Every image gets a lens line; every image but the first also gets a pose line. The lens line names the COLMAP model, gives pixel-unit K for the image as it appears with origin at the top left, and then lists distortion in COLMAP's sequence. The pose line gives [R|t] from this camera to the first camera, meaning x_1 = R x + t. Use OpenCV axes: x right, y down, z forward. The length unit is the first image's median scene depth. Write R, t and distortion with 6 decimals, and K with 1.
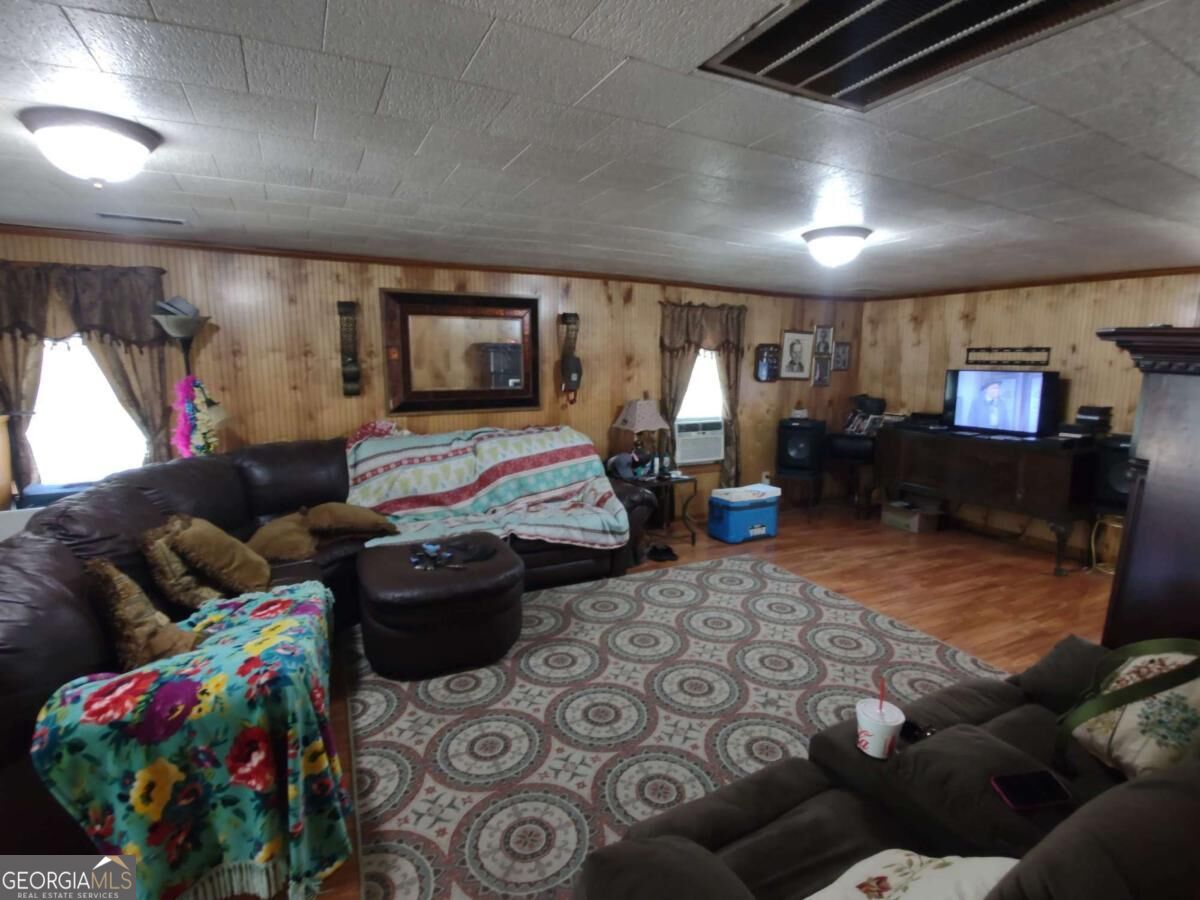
lens RADIAL K [[583.7, 0, 598.1], [0, 583.7, 447.7], [0, 0, 1]] dist [0.006399, -0.016426]
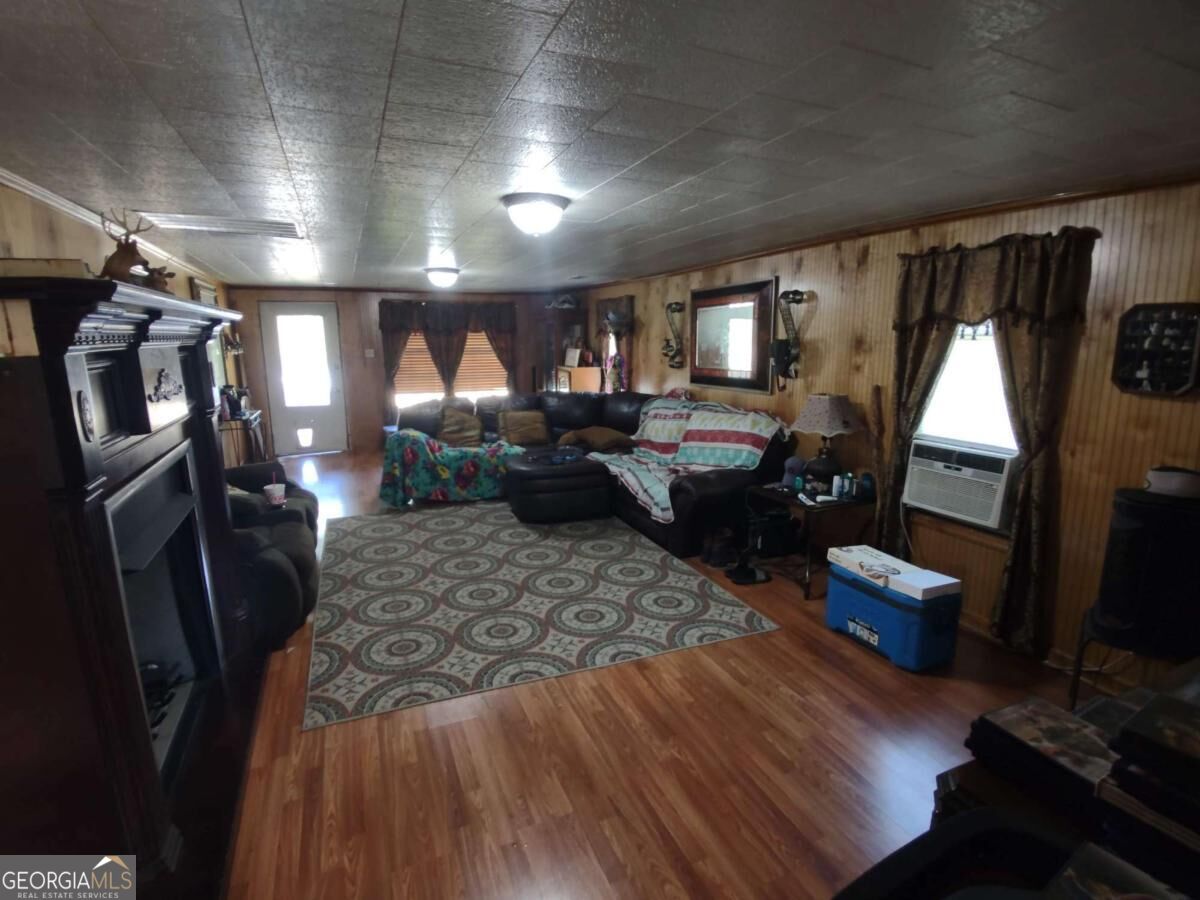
lens RADIAL K [[572.7, 0, 600.0], [0, 572.7, 450.0], [0, 0, 1]] dist [0.002943, -0.011503]
pose [[-0.054144, 0.176919, -0.982735, 0.960242], [-0.156373, 0.970533, 0.183338, -0.117614], [0.986213, 0.163600, -0.024883, 0.840991]]
